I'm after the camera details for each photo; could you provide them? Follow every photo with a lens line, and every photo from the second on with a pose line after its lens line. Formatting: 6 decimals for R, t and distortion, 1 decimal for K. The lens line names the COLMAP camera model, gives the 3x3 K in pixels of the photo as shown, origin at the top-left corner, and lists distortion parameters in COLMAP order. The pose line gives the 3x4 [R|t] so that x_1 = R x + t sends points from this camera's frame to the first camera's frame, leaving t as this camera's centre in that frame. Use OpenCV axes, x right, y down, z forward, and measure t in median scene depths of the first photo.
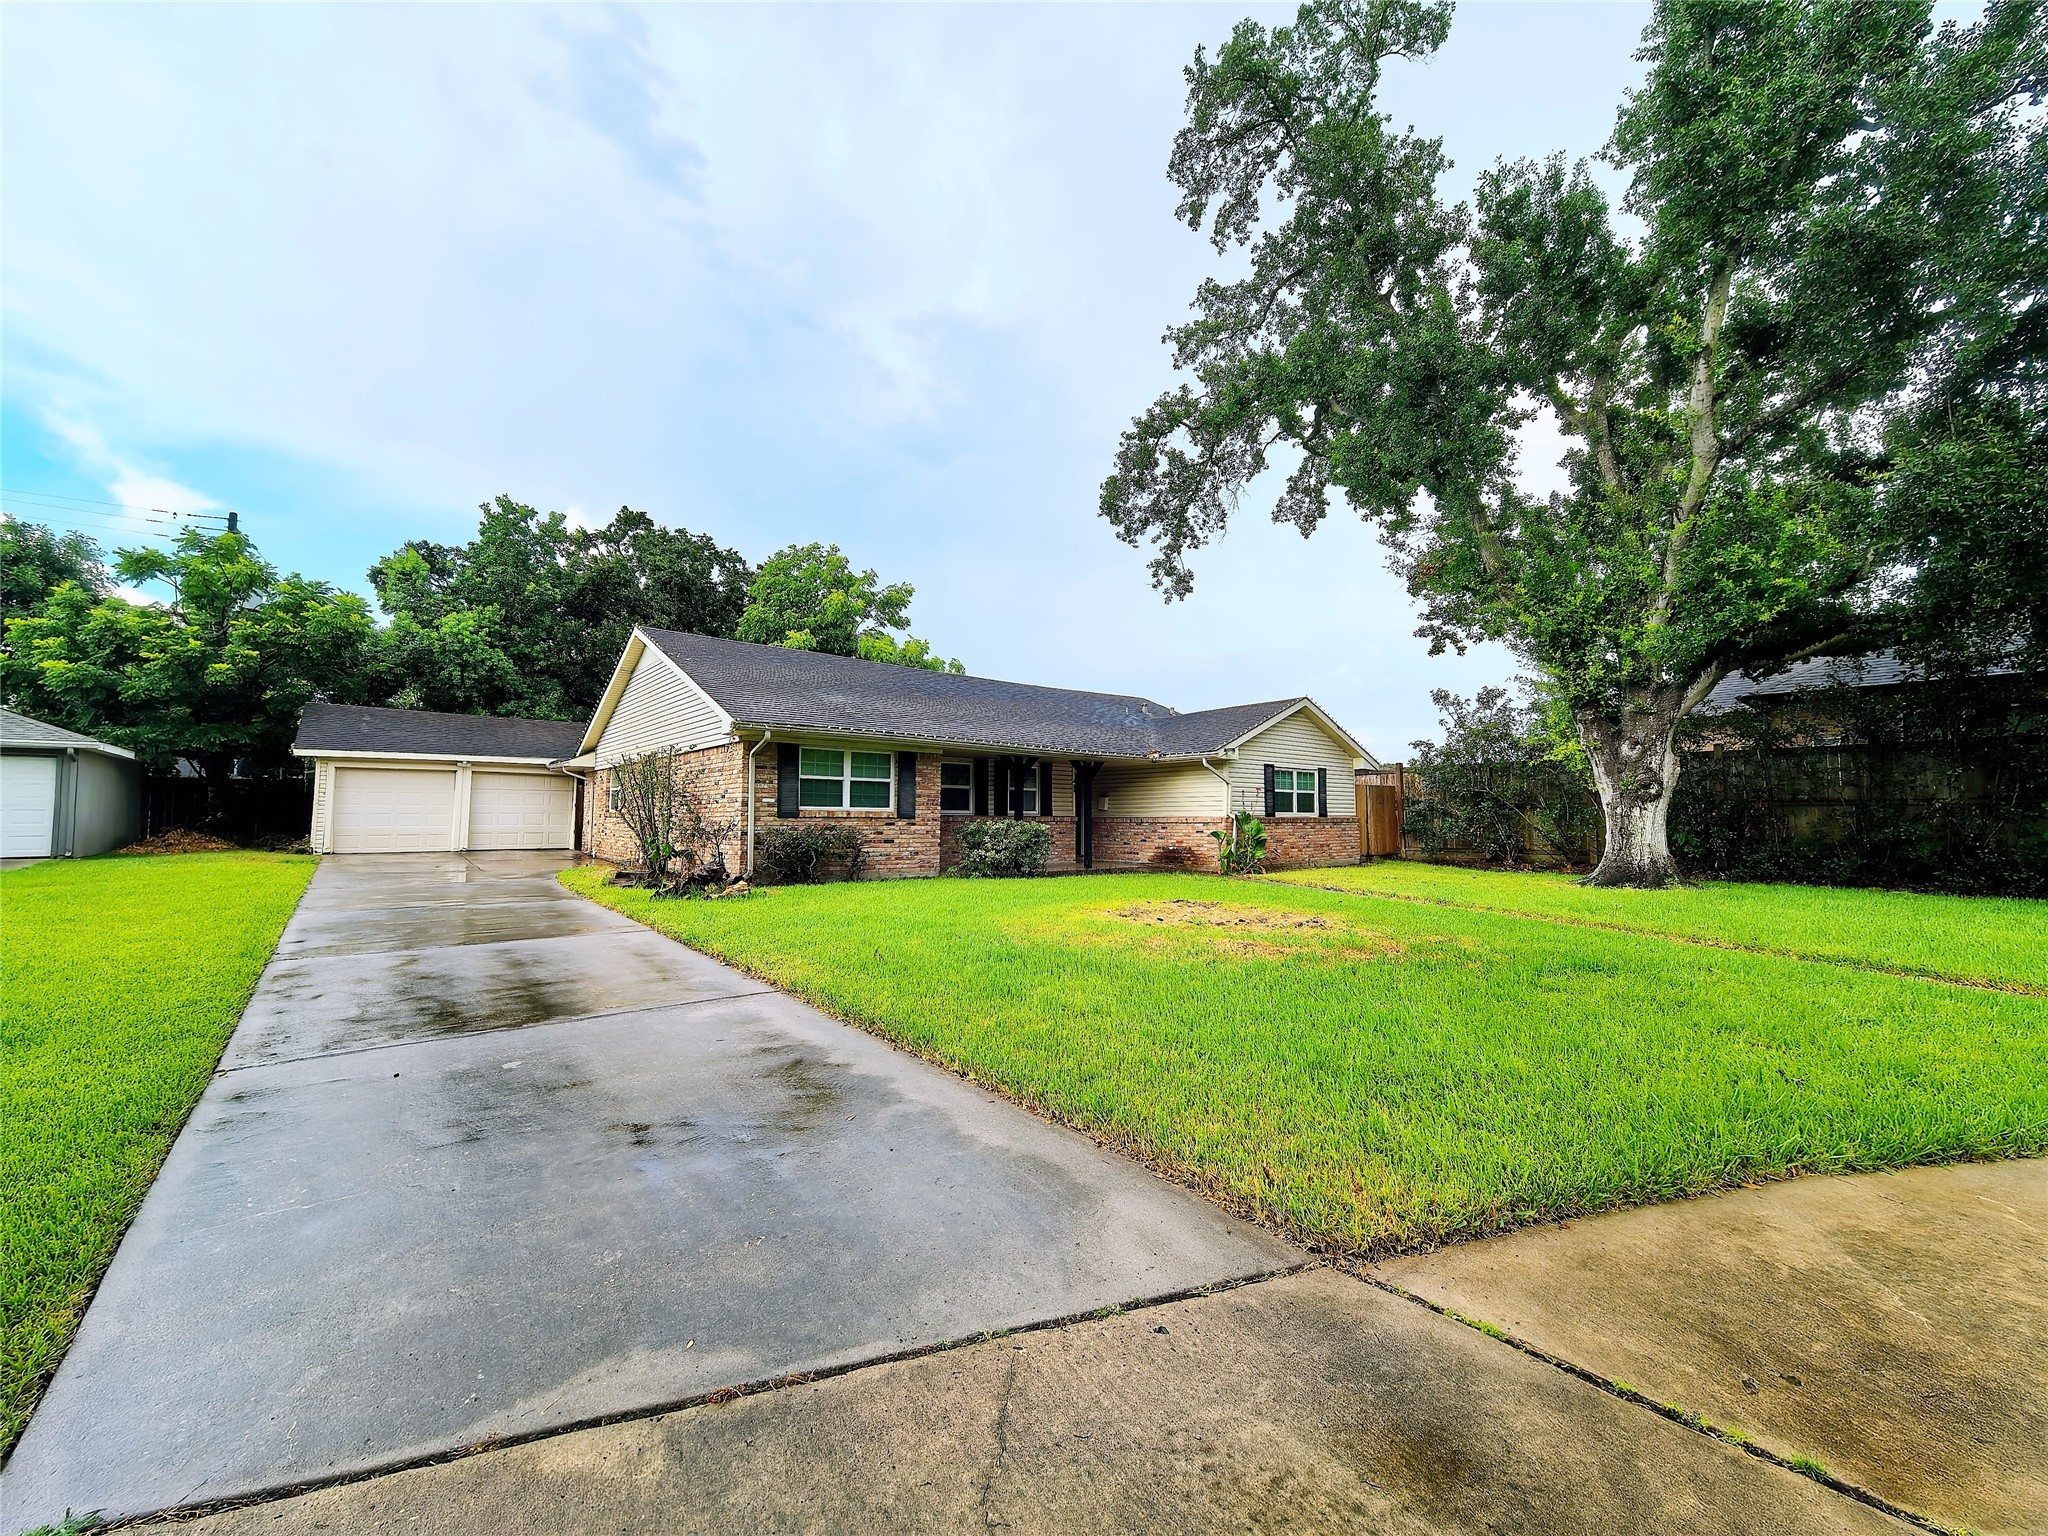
lens RADIAL K [[813.5, 0, 1025.8], [0, 813.5, 768.1], [0, 0, 1]] dist [-0.002950, 0.000974]
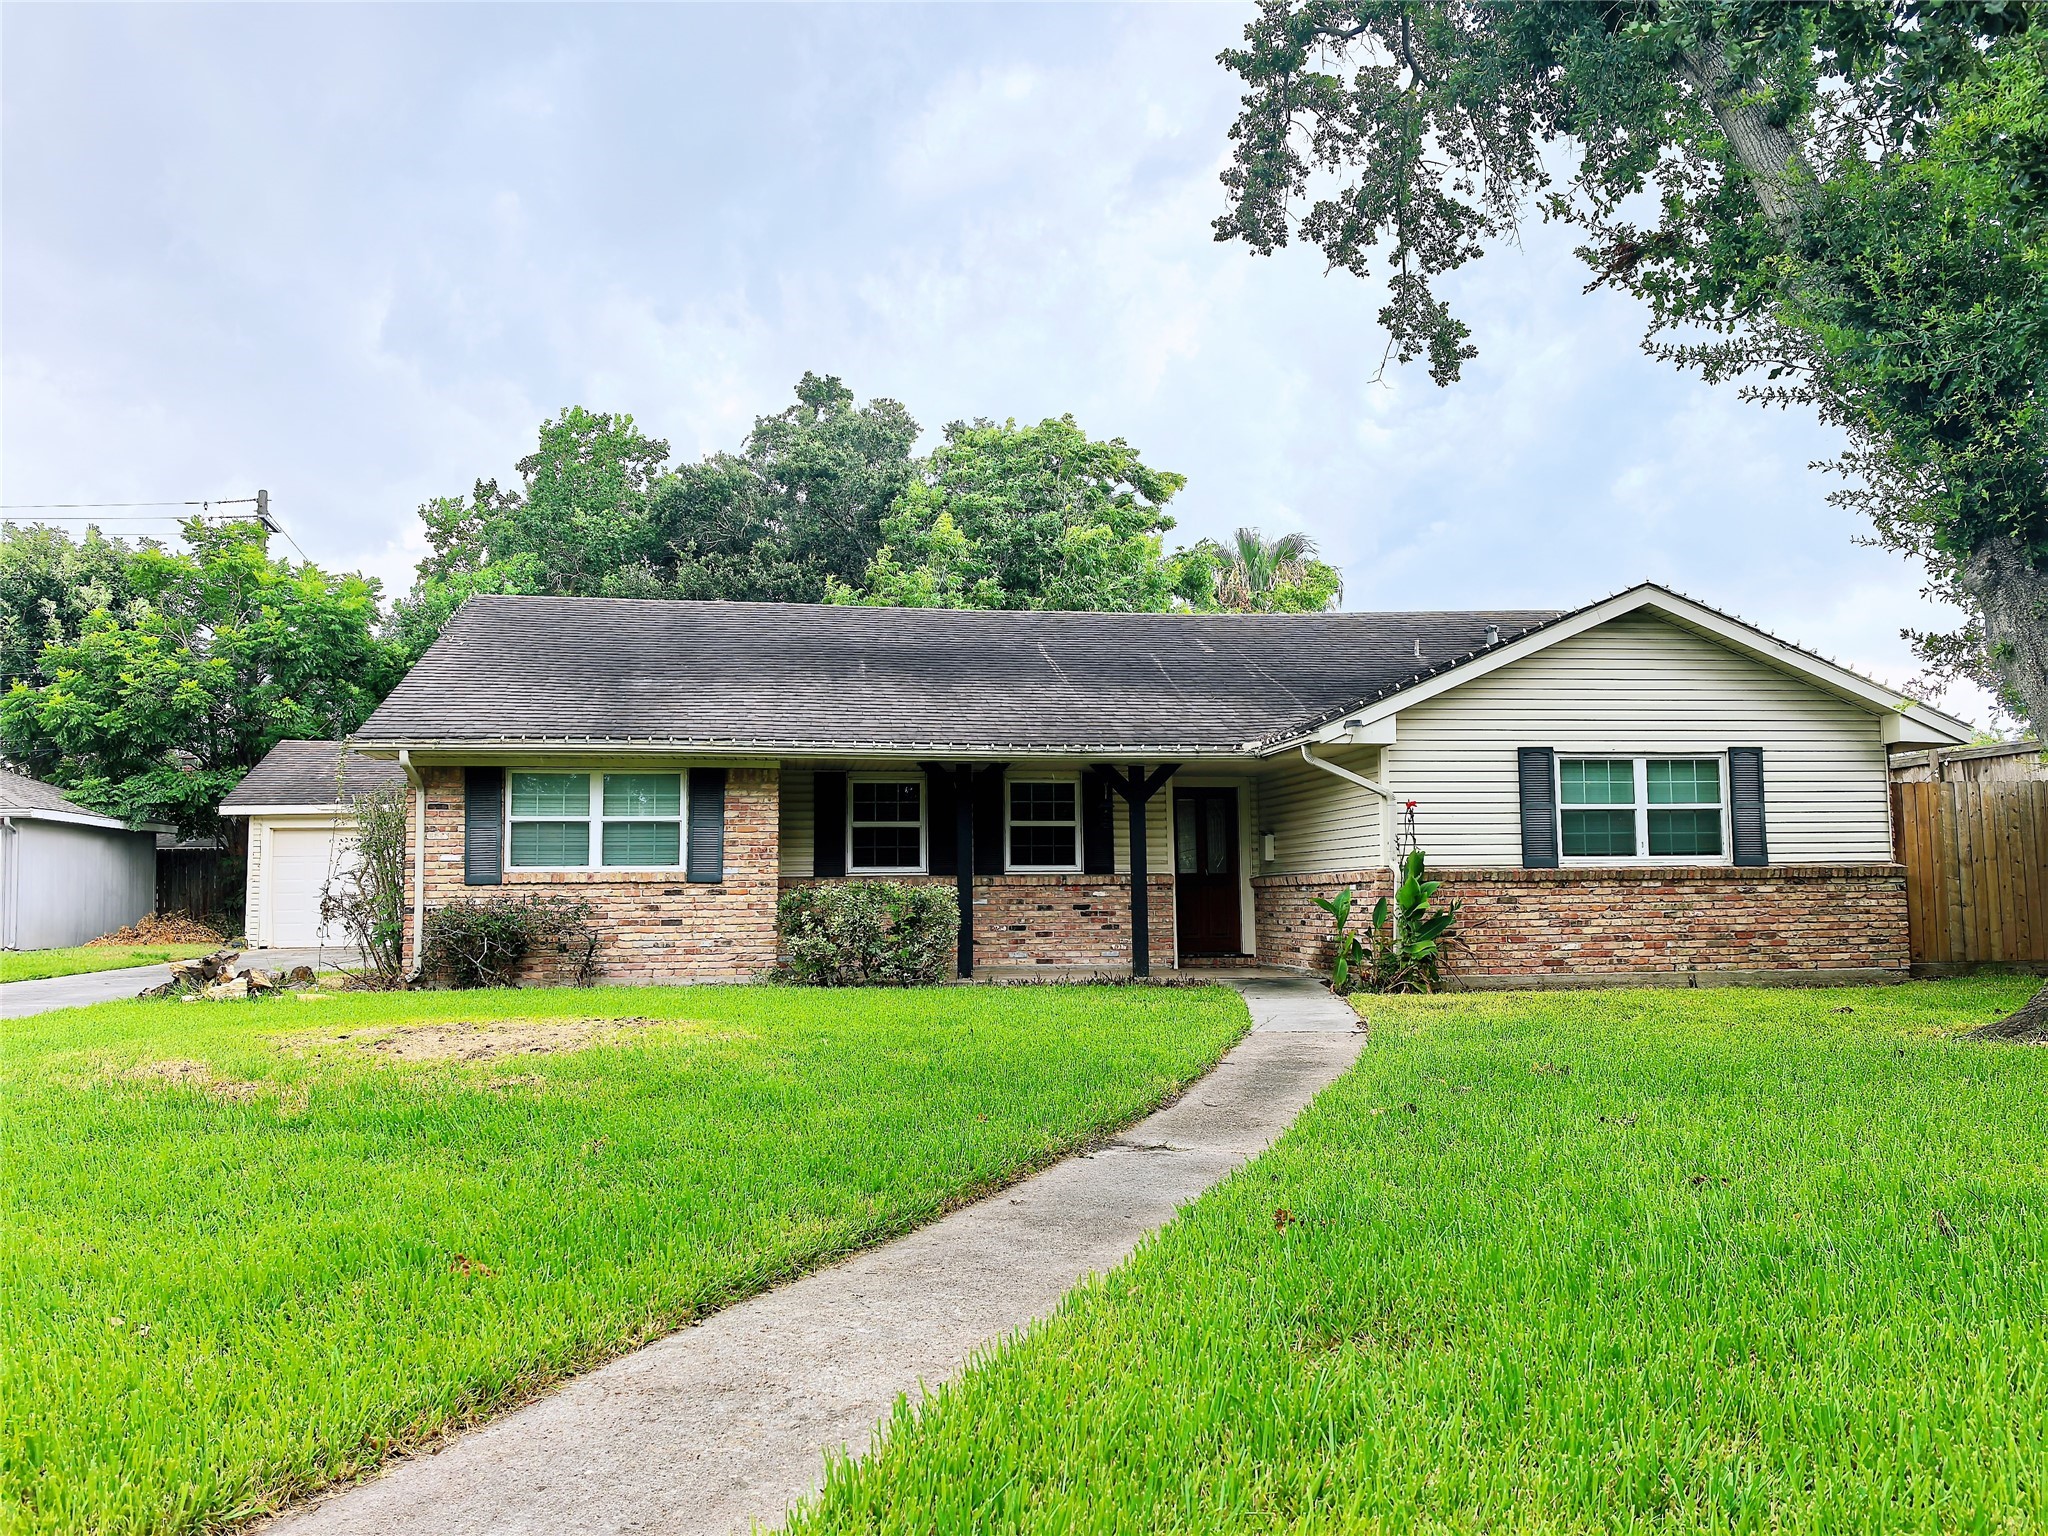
lens RADIAL K [[1651.4, 0, 1018.7], [0, 1651.4, 765.8], [0, 0, 1]] dist [0.043574, 0.001412]
pose [[0.844110, -0.054057, -0.533438, 0.568919], [0.045918, 0.998538, -0.028529, 0.018977], [0.534200, -0.000413, 0.845358, 0.103606]]
